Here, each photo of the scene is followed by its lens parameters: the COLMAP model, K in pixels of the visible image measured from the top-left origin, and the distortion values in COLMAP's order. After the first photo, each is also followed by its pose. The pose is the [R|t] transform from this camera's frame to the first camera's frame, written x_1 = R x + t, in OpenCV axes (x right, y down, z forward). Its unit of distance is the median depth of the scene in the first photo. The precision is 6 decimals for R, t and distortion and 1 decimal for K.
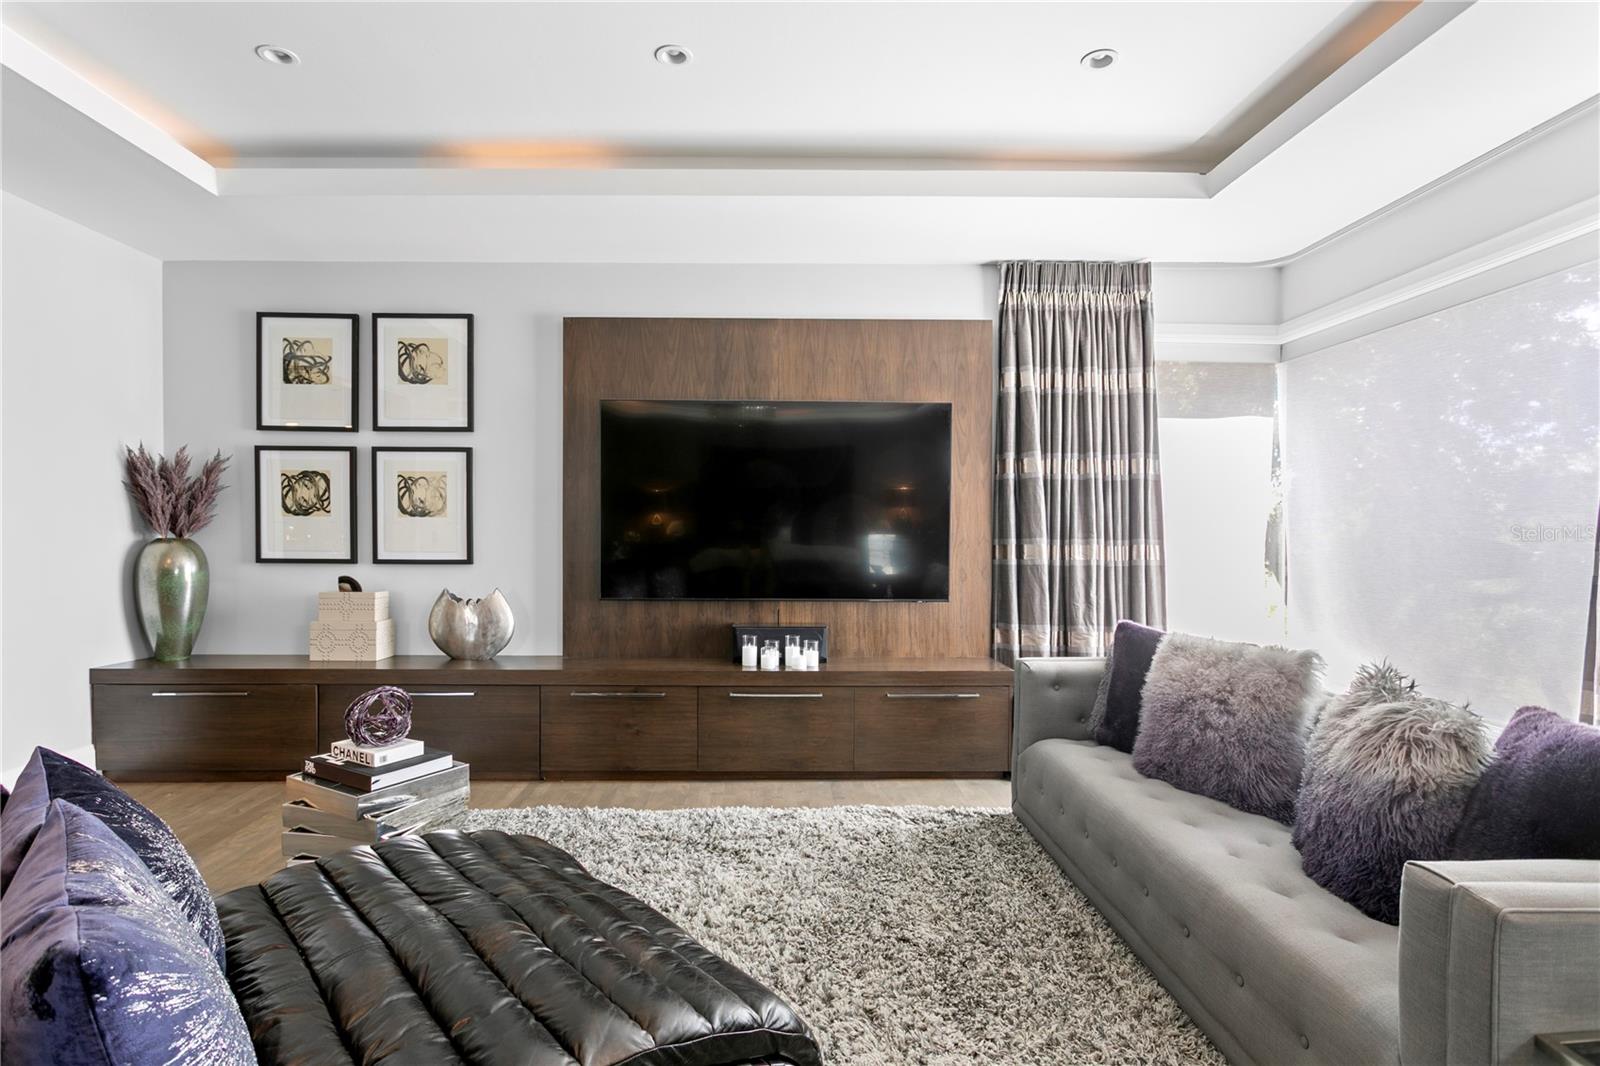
lens RADIAL K [[815.7, 0, 797.6], [0, 815.7, 543.9], [0, 0, 1]] dist [-0.014326, 0.012017]
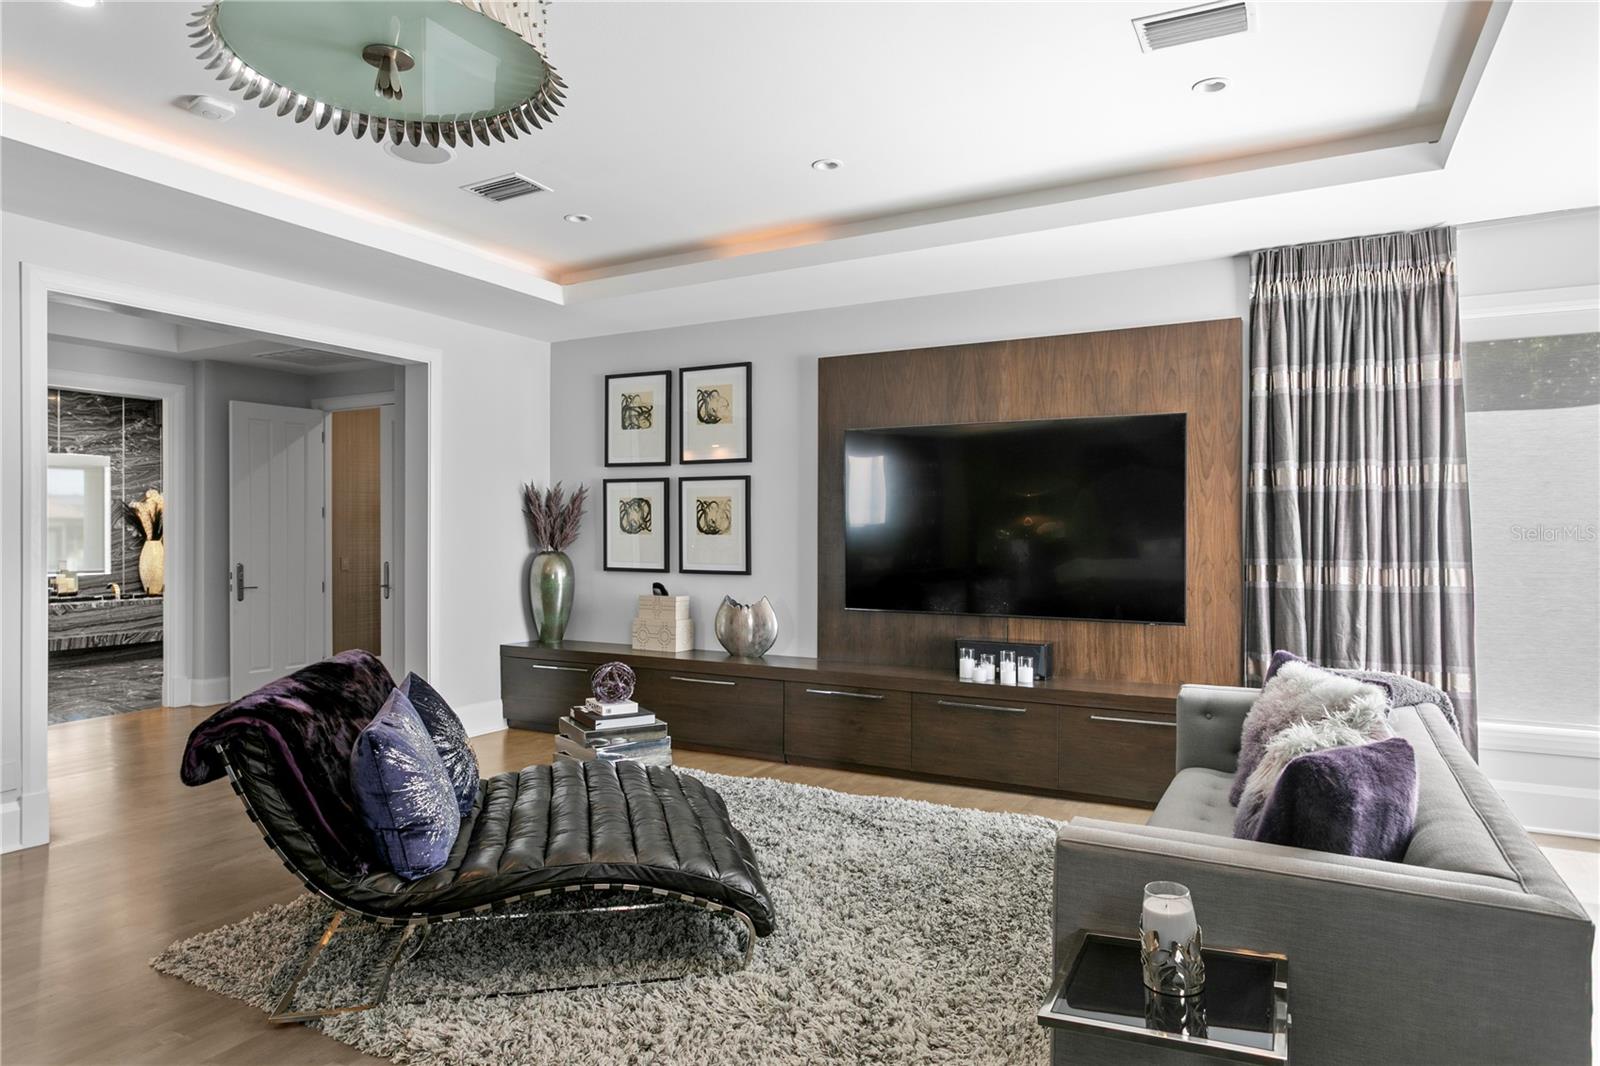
lens RADIAL K [[1006.4, 0, 800.0], [0, 1006.4, 533.0], [0, 0, 1]] dist [0.001800, 0.000408]
pose [[0.869767, -0.000143, -0.493462, 0.382003], [-0.005901, 0.999925, -0.010692, -0.020743], [0.493427, 0.012211, 0.869702, -0.225869]]
